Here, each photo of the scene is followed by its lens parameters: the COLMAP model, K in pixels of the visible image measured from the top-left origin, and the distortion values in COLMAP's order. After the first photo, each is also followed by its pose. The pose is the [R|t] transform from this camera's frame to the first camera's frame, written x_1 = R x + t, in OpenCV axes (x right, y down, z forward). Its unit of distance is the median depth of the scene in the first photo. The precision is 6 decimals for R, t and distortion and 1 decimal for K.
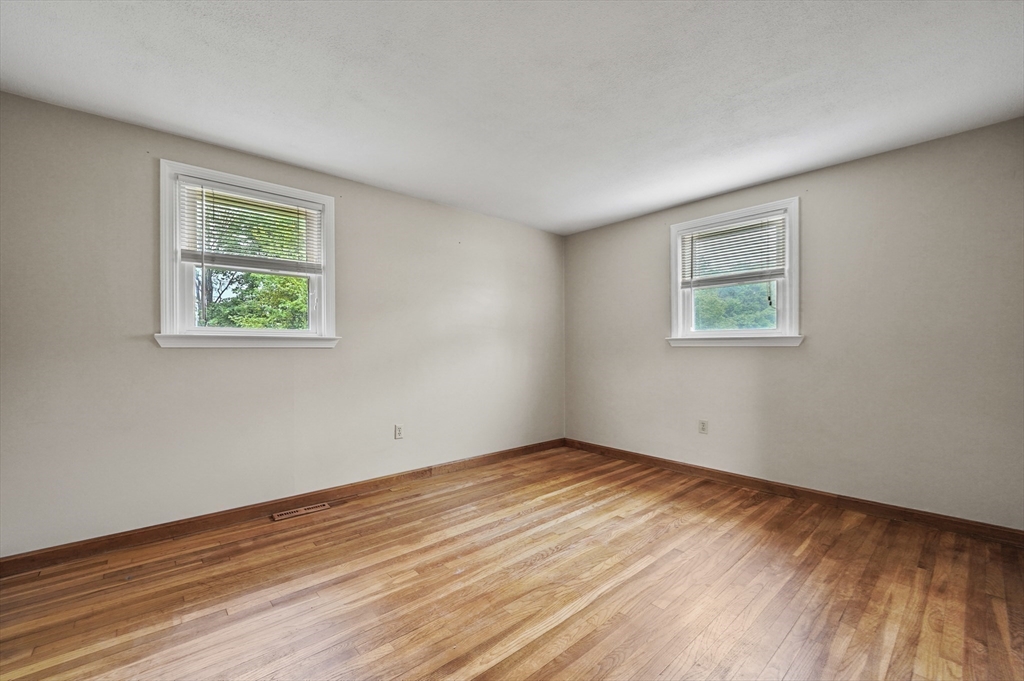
lens RADIAL K [[420.5, 0, 509.3], [0, 420.5, 345.9], [0, 0, 1]] dist [-0.010116, -0.001806]
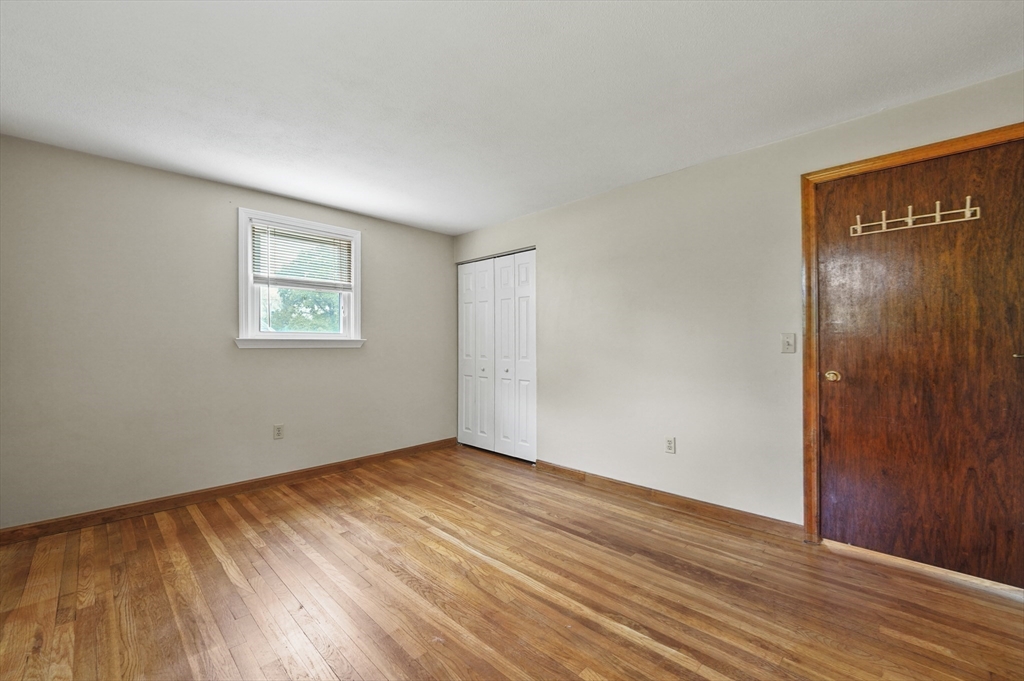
lens RADIAL K [[420.5, 0, 508.4], [0, 420.5, 343.3], [0, 0, 1]] dist [-0.010116, -0.001806]
pose [[-0.068651, 0.006019, 0.997623, -0.615758], [0.002364, 0.999980, -0.005871, -0.003938], [-0.997638, 0.001955, -0.068664, 0.627722]]
